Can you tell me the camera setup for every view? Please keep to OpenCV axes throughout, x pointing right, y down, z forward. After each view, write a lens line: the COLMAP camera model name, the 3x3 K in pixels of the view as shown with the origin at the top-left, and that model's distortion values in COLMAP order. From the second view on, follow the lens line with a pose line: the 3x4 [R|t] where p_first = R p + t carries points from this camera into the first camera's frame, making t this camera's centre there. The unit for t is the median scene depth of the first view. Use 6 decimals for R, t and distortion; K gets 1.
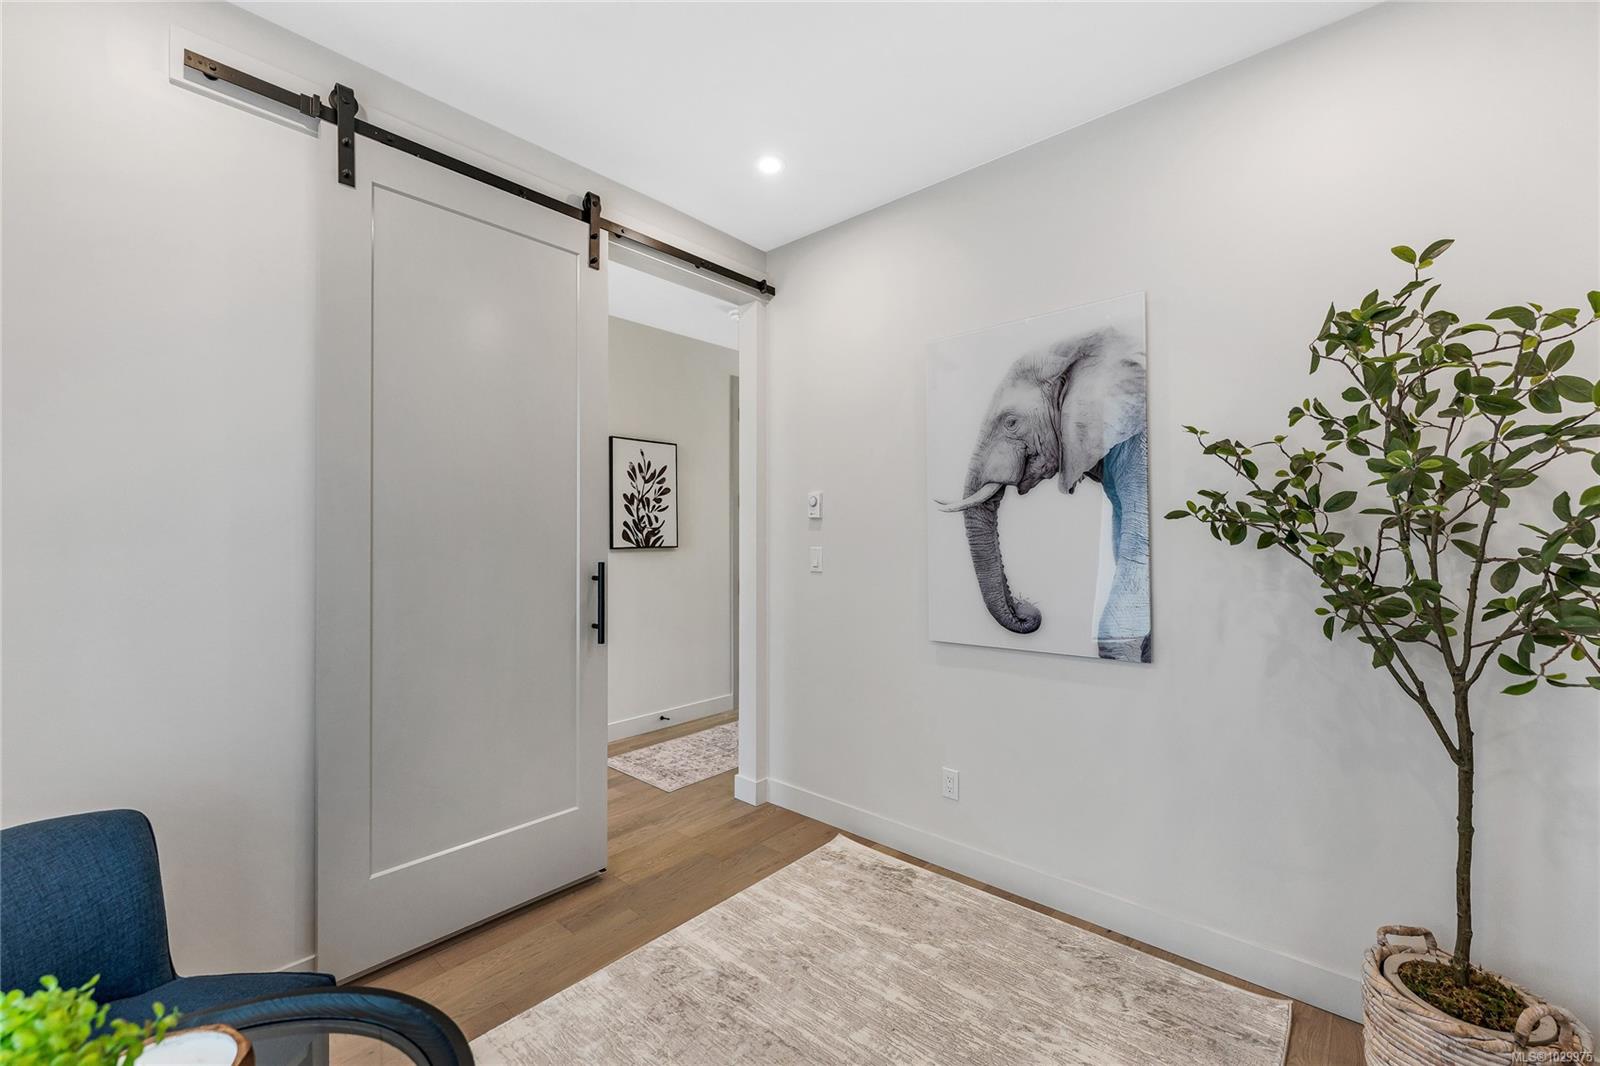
lens RADIAL K [[659.3, 0, 800.0], [0, 659.3, 533.0], [0, 0, 1]] dist [0.000049, -0.000126]
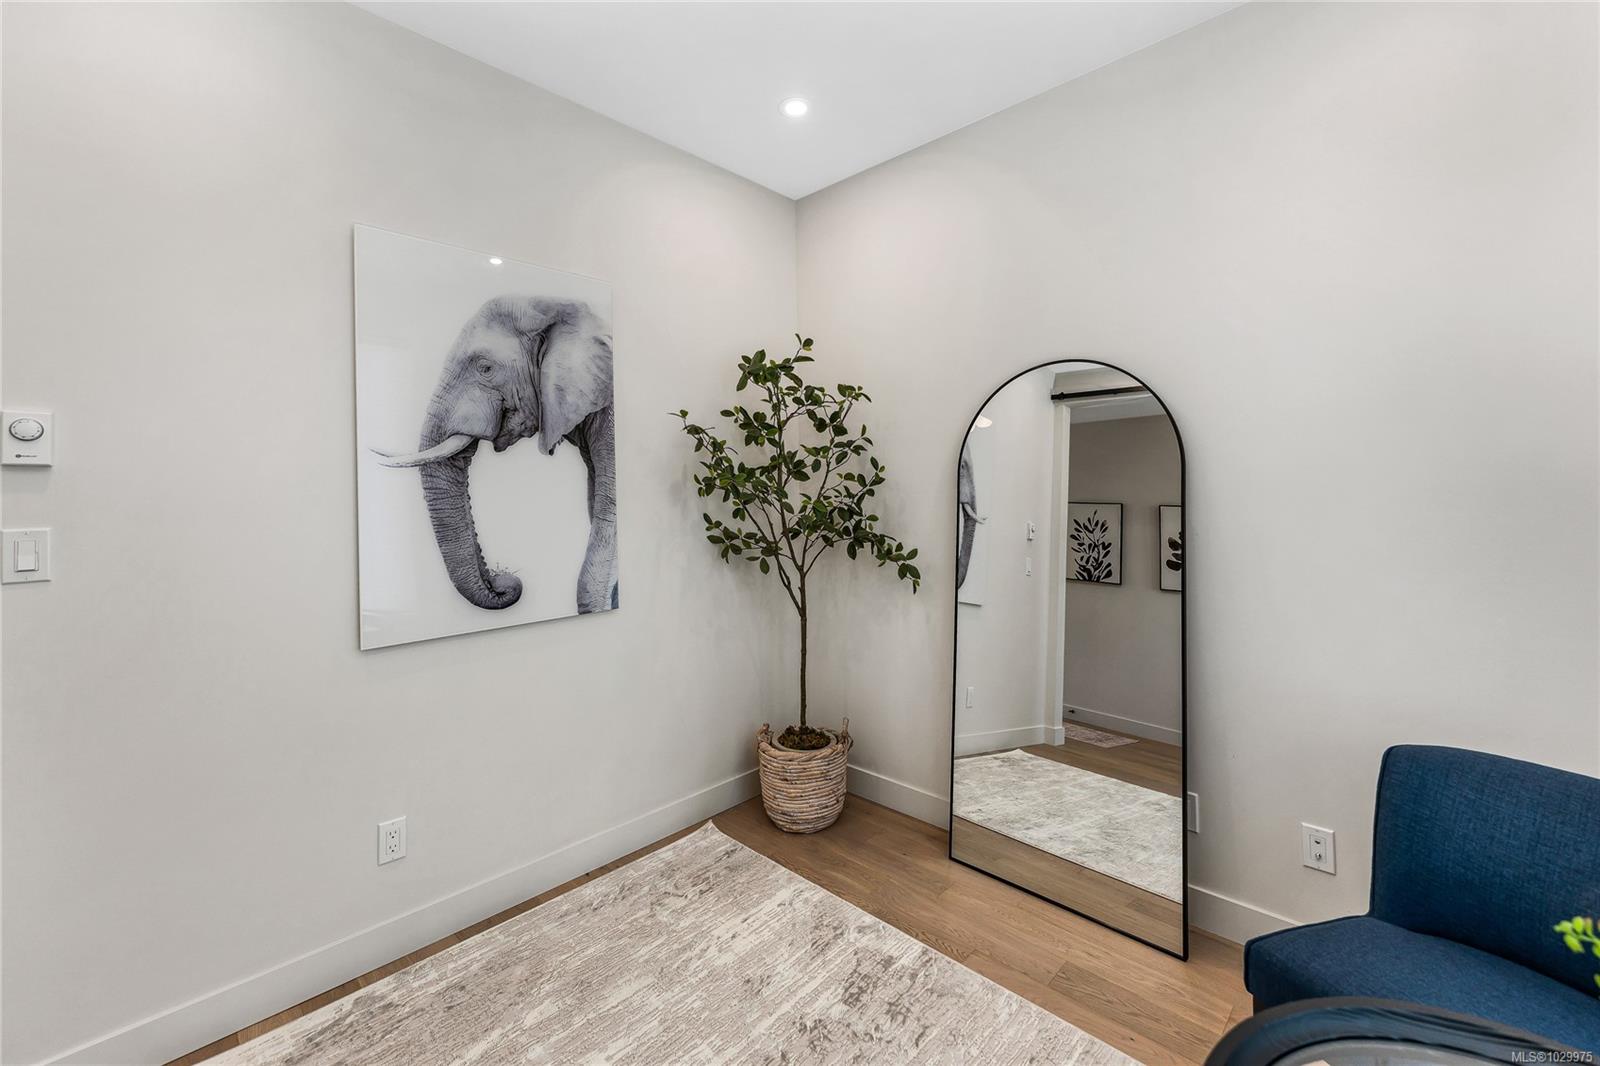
lens RADIAL K [[664.3, 0, 801.9], [0, 664.3, 471.4], [0, 0, 1]] dist [-0.000059, -0.000076]
pose [[0.039529, 0.032937, 0.998675, -0.553778], [0.004901, 0.999438, -0.033157, -0.000322], [-0.999206, 0.006205, 0.039345, 0.571732]]
